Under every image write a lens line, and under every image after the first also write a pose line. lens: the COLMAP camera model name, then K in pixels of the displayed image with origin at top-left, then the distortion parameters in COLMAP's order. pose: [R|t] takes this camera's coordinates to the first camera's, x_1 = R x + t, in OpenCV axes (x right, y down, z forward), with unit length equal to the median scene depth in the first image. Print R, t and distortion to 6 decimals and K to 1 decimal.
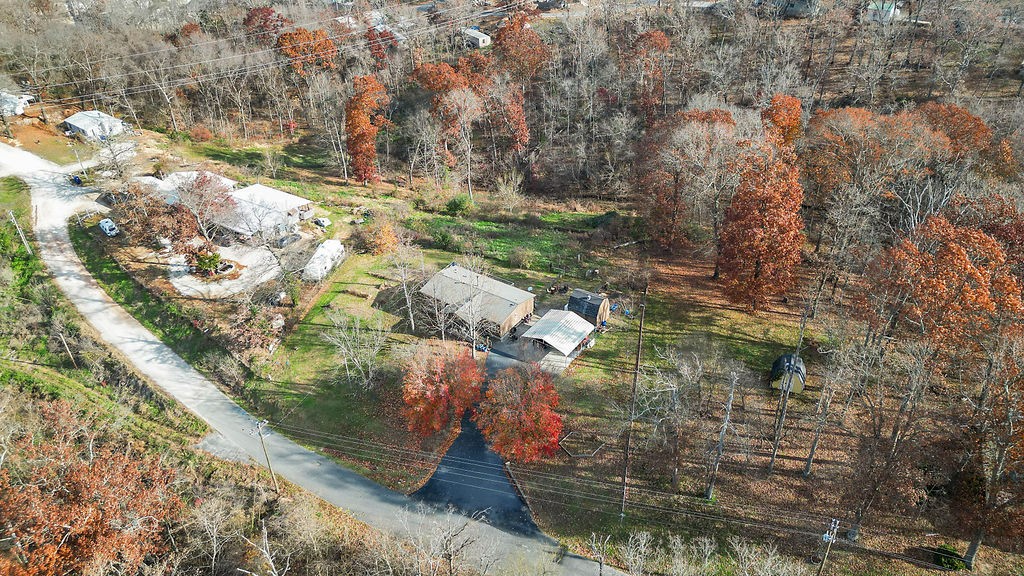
lens RADIAL K [[755.4, 0, 512.4], [0, 755.4, 286.4], [0, 0, 1]] dist [0.001204, 0.001626]
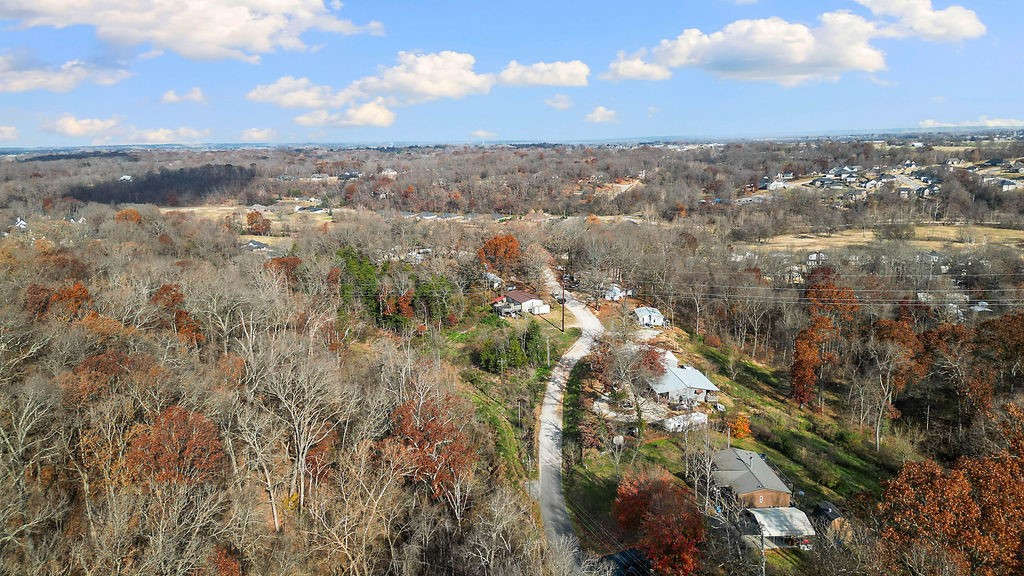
lens RADIAL K [[755.4, 0, 517.8], [0, 755.4, 288.0], [0, 0, 1]] dist [0.001204, 0.001626]
pose [[0.588639, 0.155730, -0.793254, 0.635770], [-0.428214, 0.892360, -0.142573, 0.073649], [0.685665, 0.423607, 0.591963, -0.070284]]
